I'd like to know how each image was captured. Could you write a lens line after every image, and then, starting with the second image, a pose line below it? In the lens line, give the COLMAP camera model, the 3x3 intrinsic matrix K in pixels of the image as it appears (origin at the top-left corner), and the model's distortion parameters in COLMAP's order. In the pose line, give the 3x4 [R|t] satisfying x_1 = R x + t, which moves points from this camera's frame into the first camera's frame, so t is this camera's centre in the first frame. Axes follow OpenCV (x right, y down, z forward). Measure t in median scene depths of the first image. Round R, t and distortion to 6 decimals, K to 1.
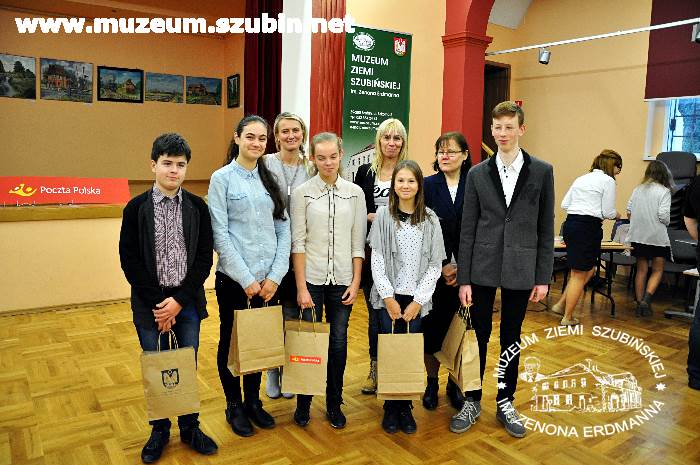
lens RADIAL K [[567.6, 0, 350.3], [0, 567.6, 231.5], [0, 0, 1]] dist [-0.096684, -0.000512]
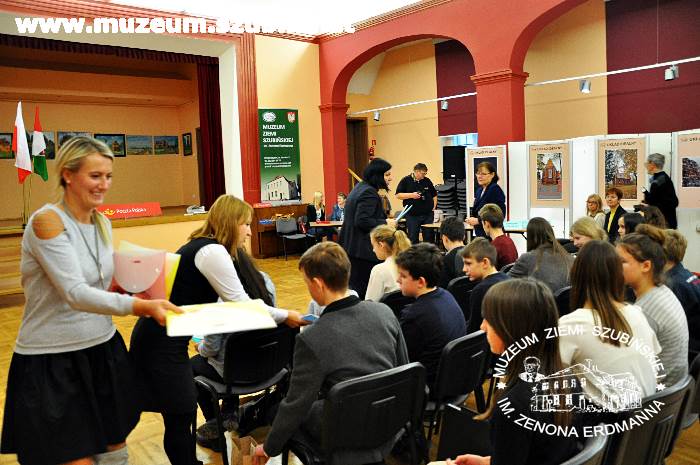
lens RADIAL K [[567.6, 0, 349.0], [0, 567.6, 232.2], [0, 0, 1]] dist [-0.096684, -0.000512]
pose [[0.991254, -0.079276, 0.105500, 0.052725], [0.083081, 0.996023, -0.032174, 0.086174], [-0.102530, 0.040657, 0.993899, -0.691185]]
